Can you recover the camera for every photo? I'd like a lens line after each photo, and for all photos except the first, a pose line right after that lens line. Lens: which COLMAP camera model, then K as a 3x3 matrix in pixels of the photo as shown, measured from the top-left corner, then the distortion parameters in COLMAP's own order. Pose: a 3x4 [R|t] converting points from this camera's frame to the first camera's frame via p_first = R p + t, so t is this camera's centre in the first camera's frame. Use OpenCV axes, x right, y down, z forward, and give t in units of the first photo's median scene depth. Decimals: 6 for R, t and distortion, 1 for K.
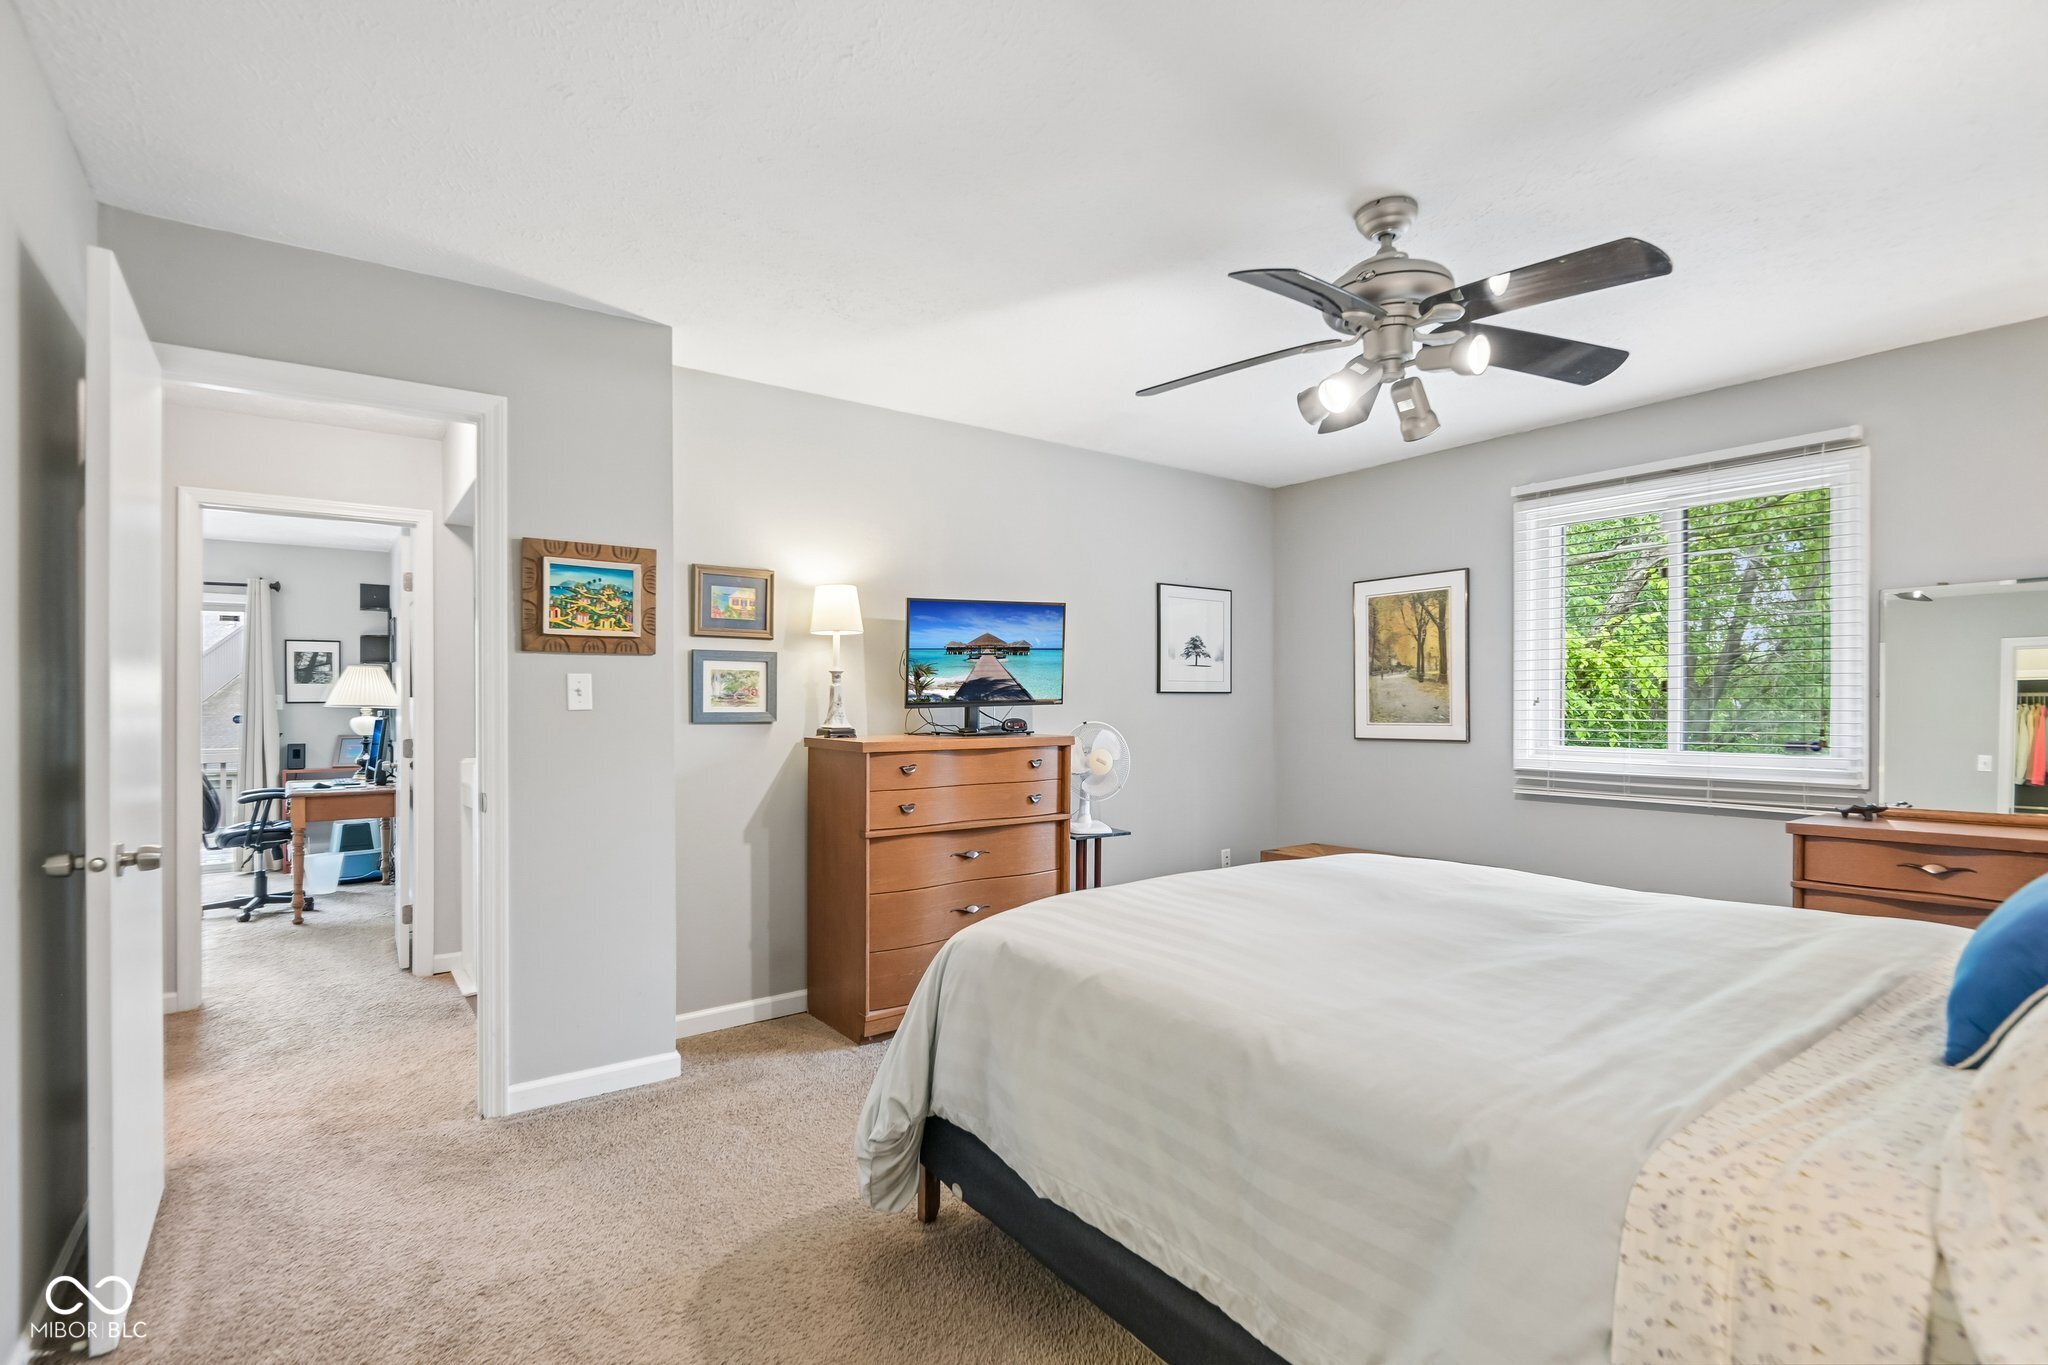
lens RADIAL K [[958.1, 0, 1014.0], [0, 958.1, 715.3], [0, 0, 1]] dist [-0.000819, -0.010202]
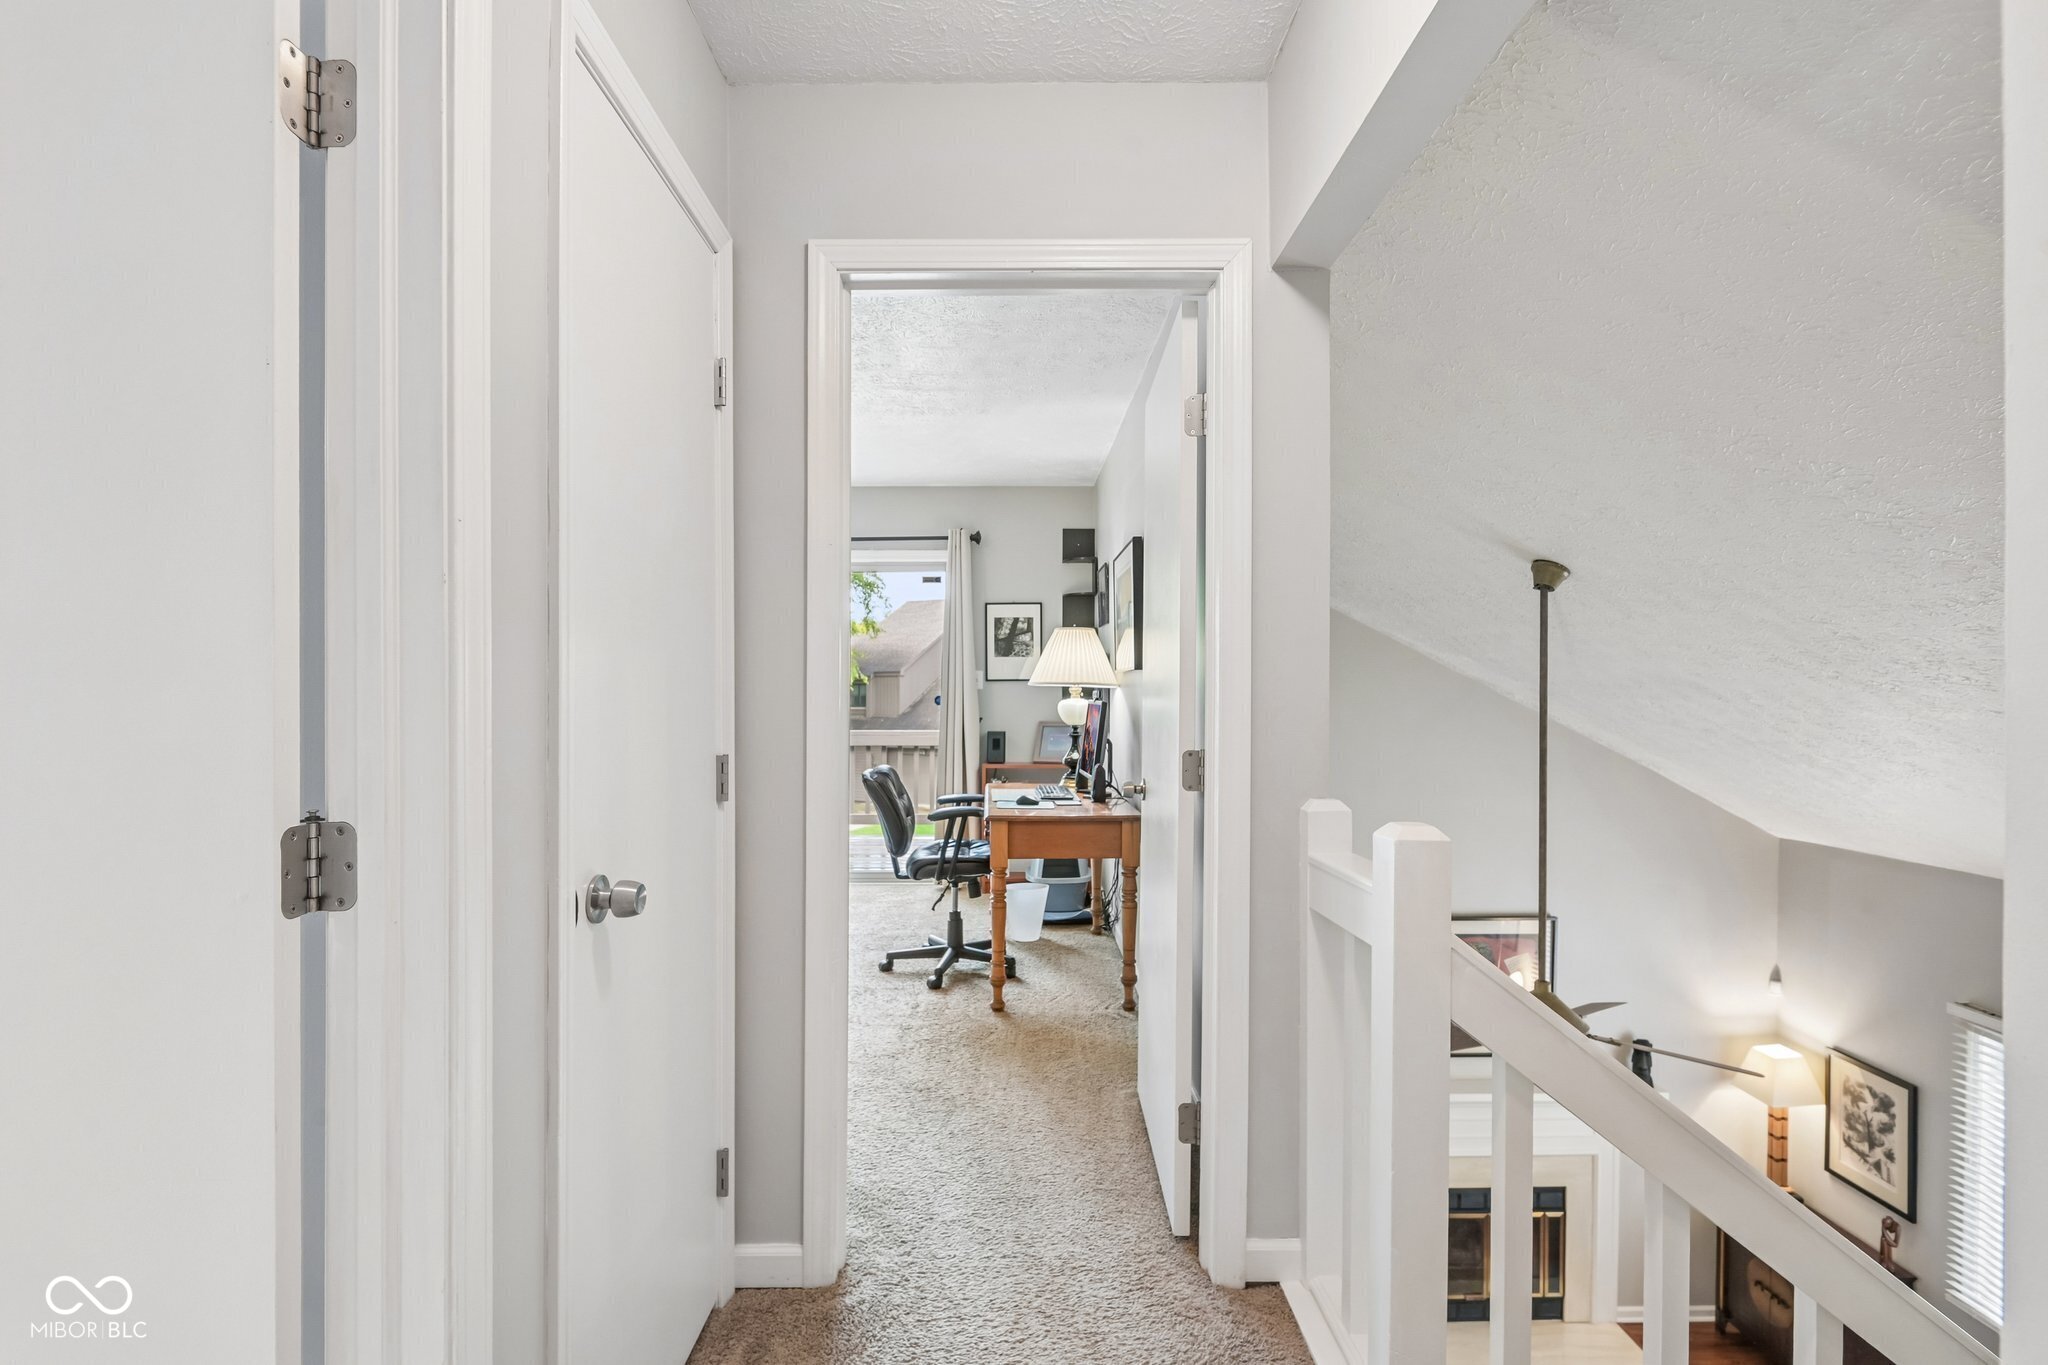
lens RADIAL K [[963.3, 0, 1017.6], [0, 963.3, 685.2], [0, 0, 1]] dist [0.001870, -0.007135]
pose [[0.813499, -0.002069, -0.581562, -0.295143], [-0.004591, 0.999940, -0.009979, -0.001479], [0.581548, 0.010787, 0.813441, 0.389628]]
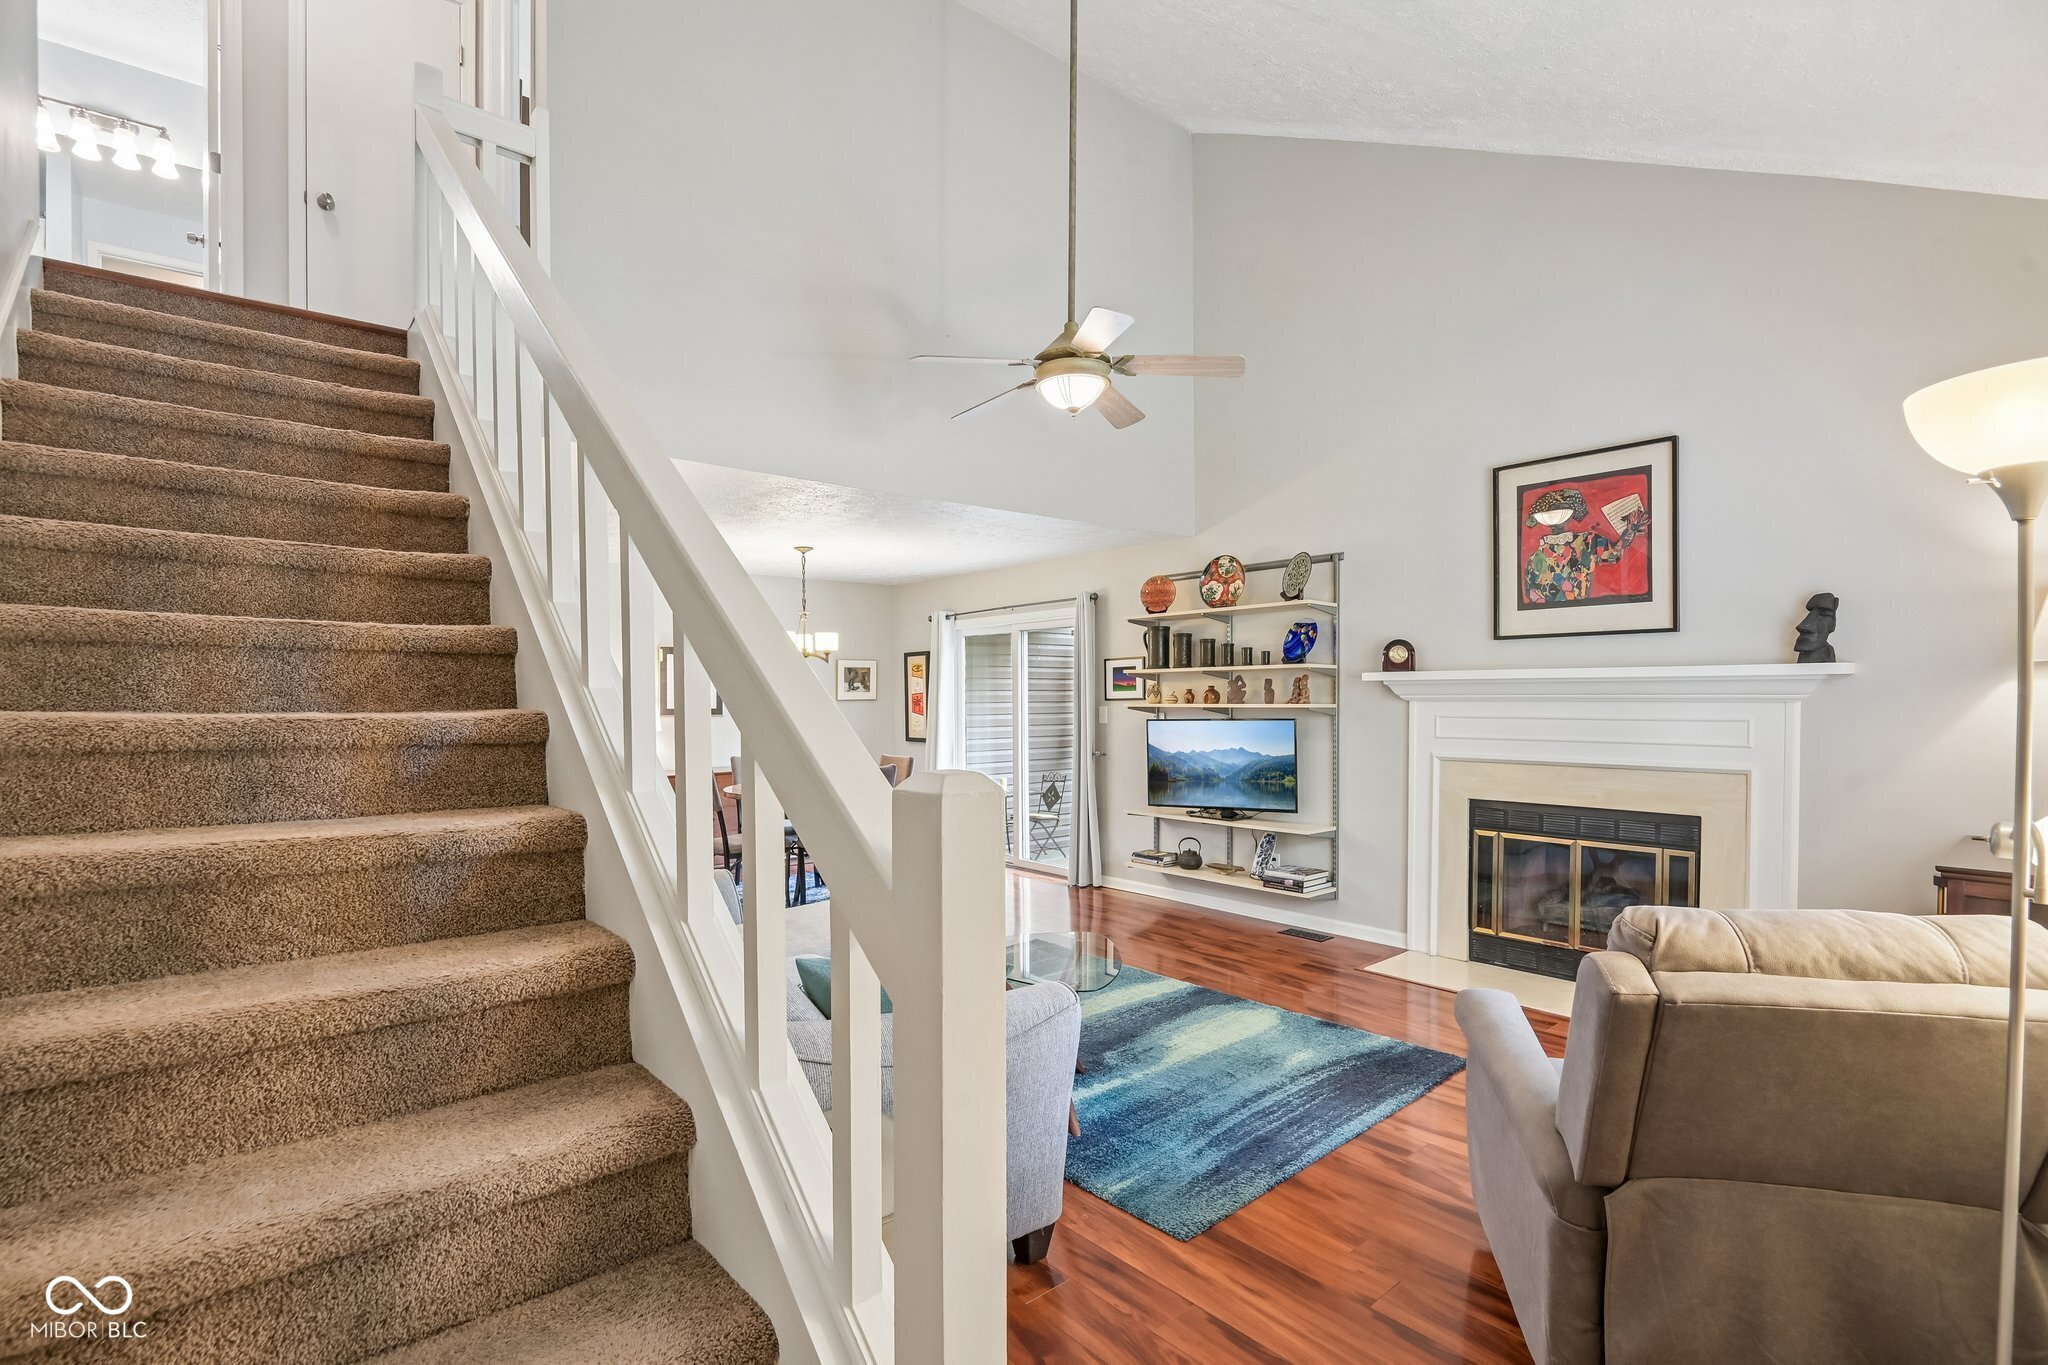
lens RADIAL K [[948.0, 0, 1013.7], [0, 948.0, 711.7], [0, 0, 1]] dist [-0.004064, -0.009271]
pose [[0.078039, 0.018037, -0.996787, 0.162236], [-0.004784, 0.999832, 0.017717, 0.363270], [0.996939, 0.003386, 0.078112, 0.904046]]
